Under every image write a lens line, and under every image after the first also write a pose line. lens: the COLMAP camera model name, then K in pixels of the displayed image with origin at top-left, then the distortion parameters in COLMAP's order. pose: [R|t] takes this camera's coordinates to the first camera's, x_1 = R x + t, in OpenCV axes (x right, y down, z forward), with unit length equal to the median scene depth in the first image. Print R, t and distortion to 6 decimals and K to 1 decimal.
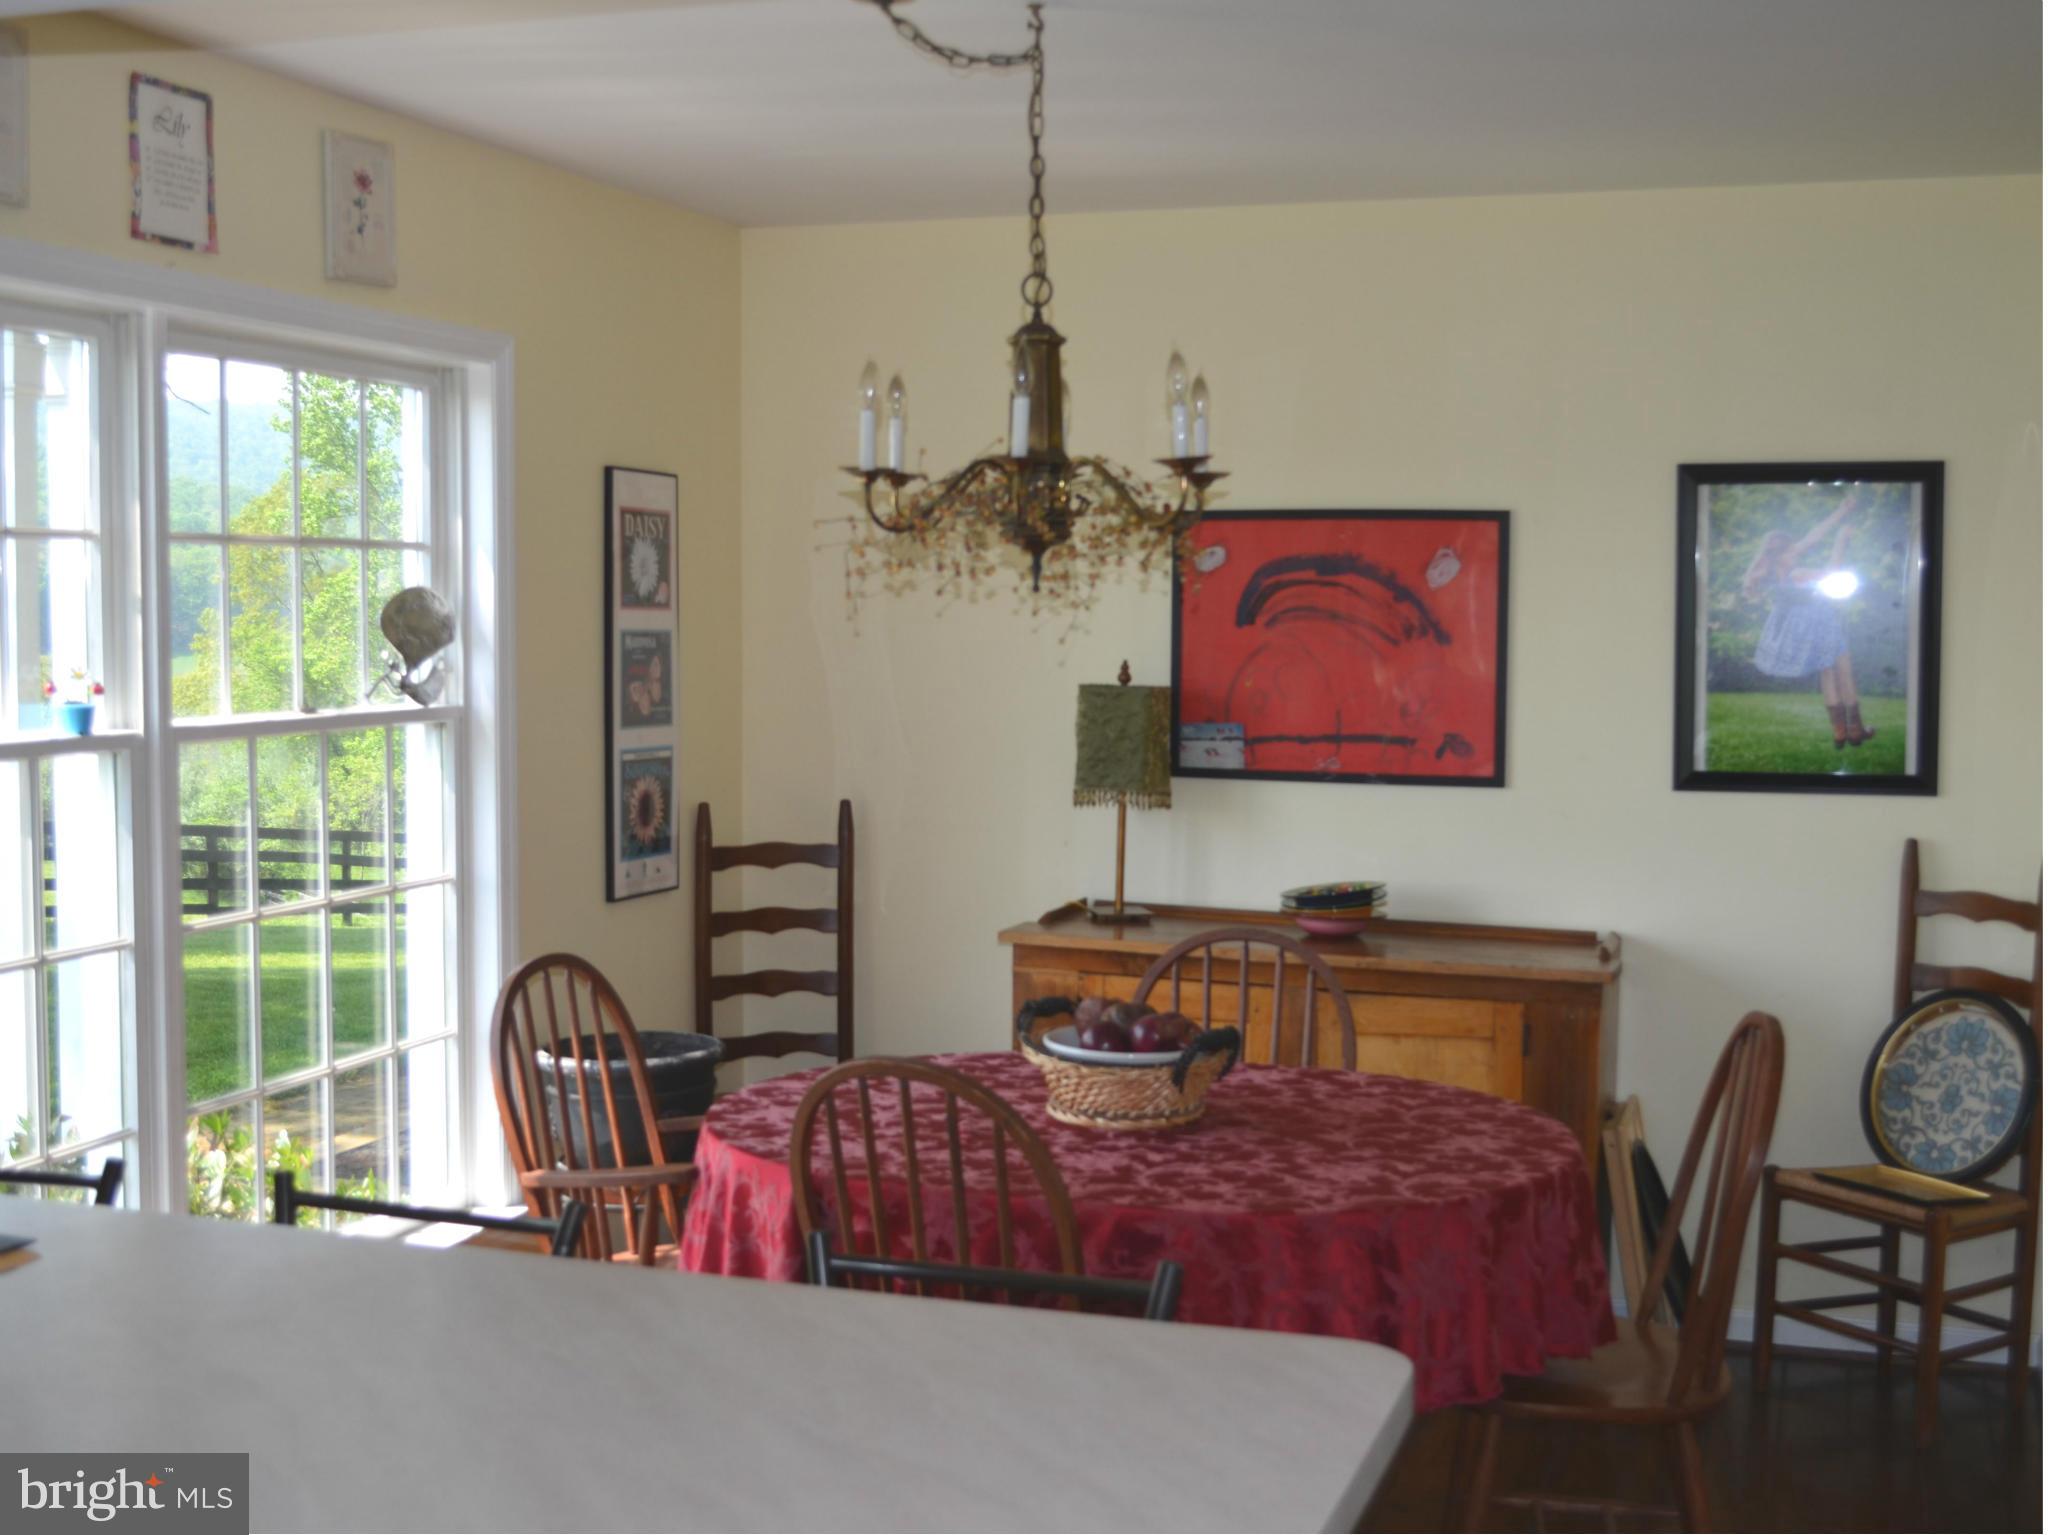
lens RADIAL K [[2309.7, 0, 1024.0], [0, 2309.7, 767.5], [0, 0, 1]] dist [-0.067814, 0.012901]
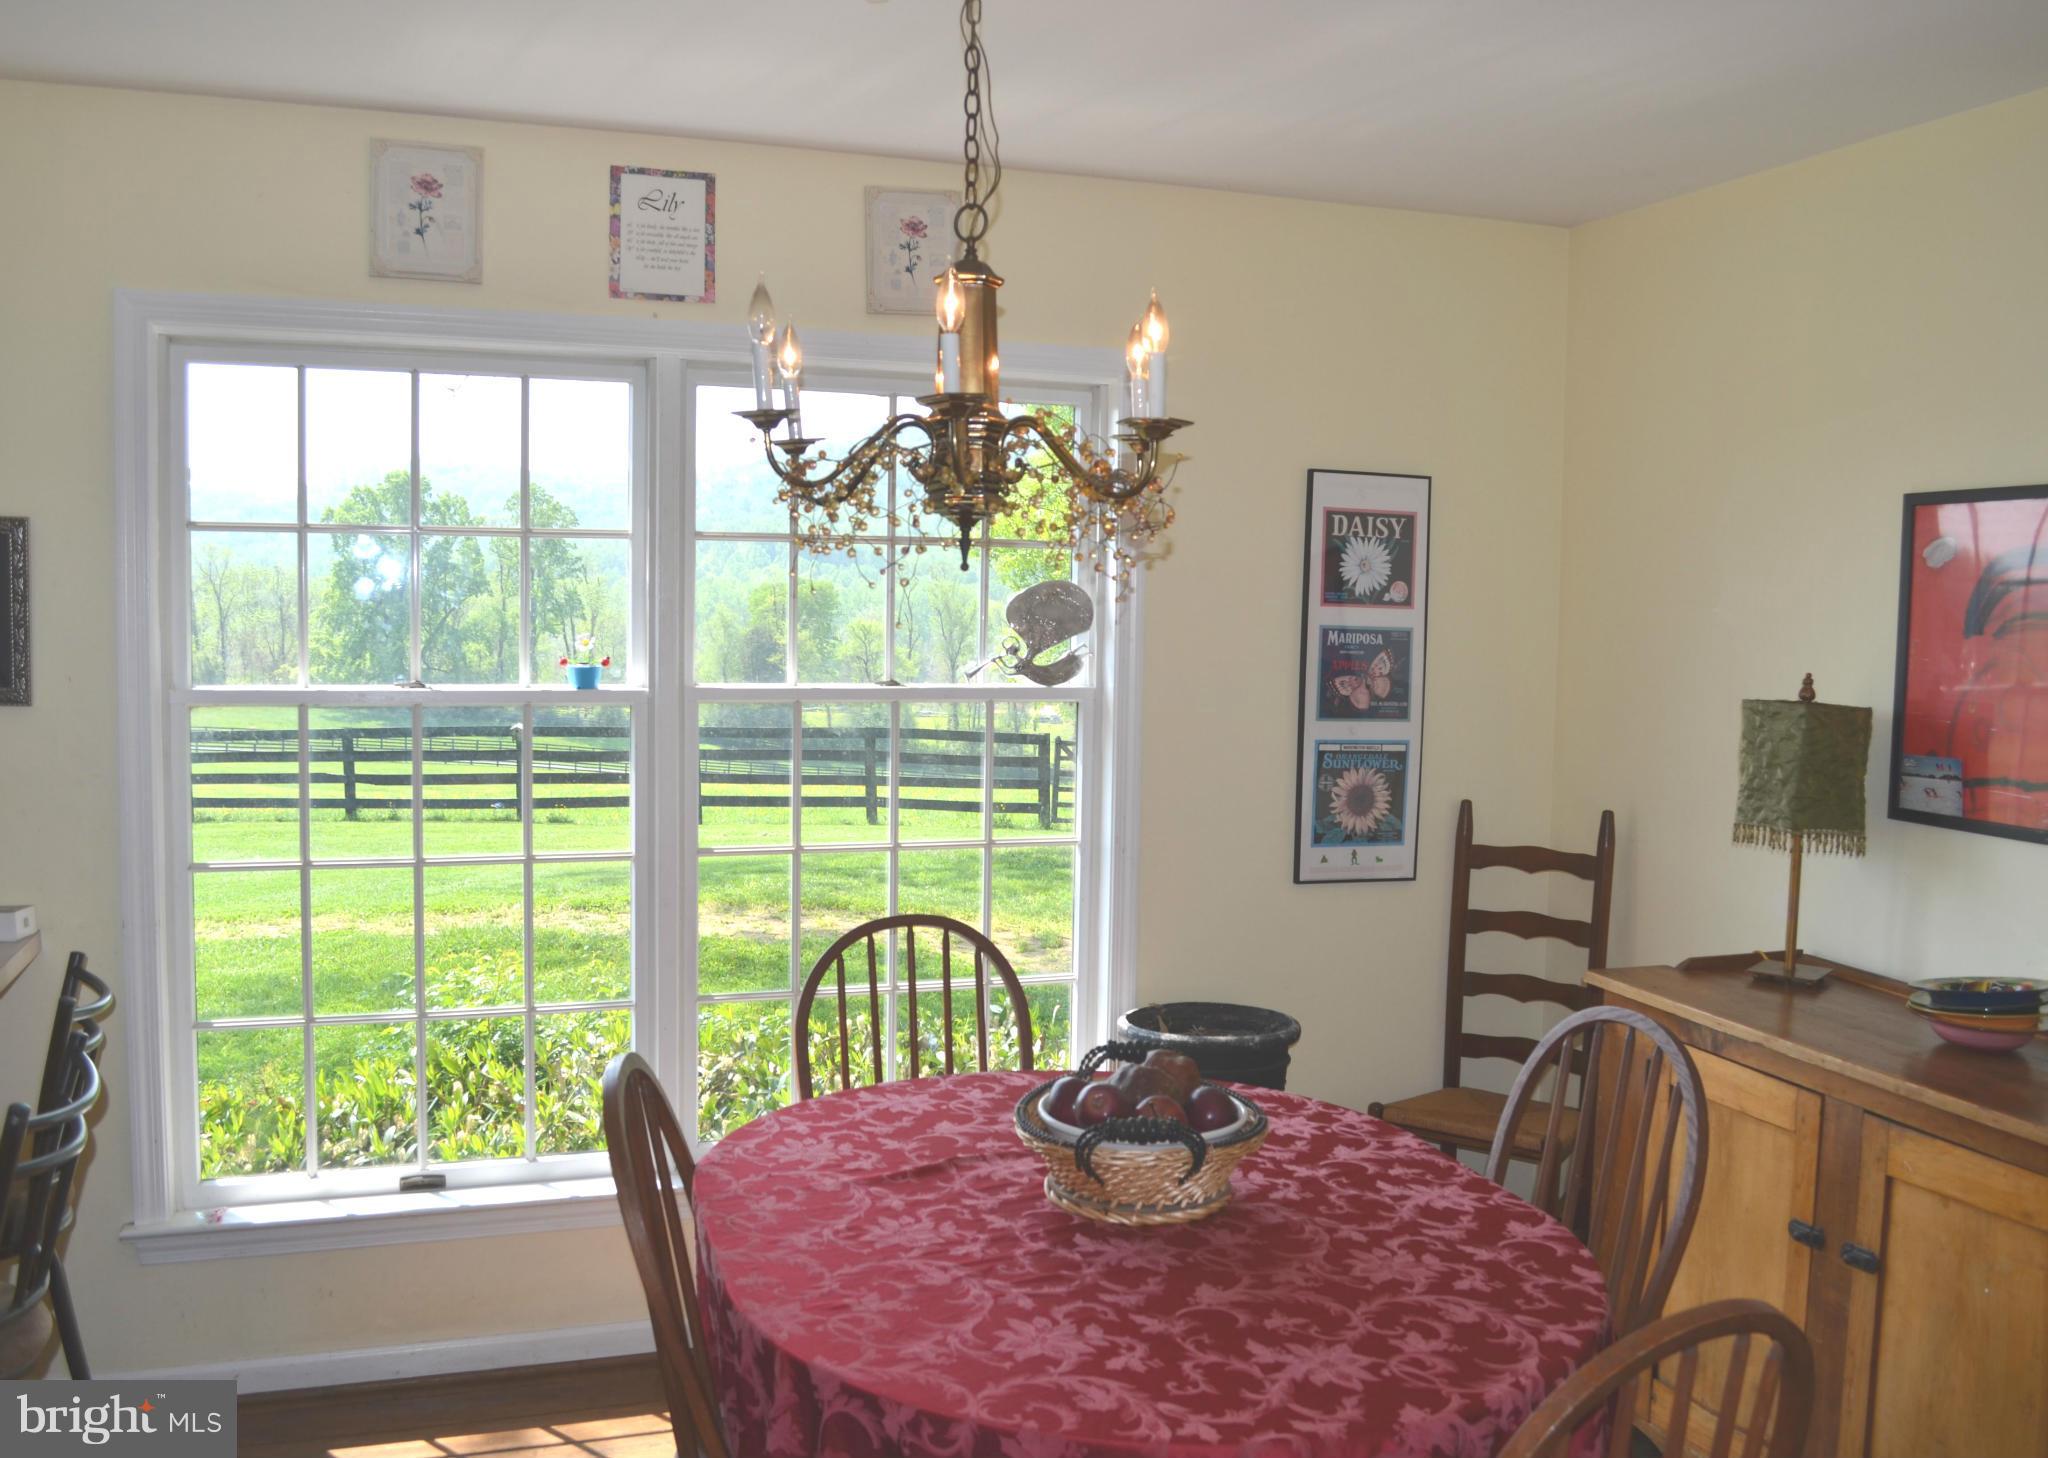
lens RADIAL K [[1736.9, 0, 1024.0], [0, 1736.9, 729.0], [0, 0, 1]] dist [-0.082593, 0.007339]
pose [[0.638822, 0.060712, -0.766955, 0.340511], [-0.068048, 0.997433, 0.022276, -0.020972], [0.766339, 0.037959, 0.641314, 0.390581]]
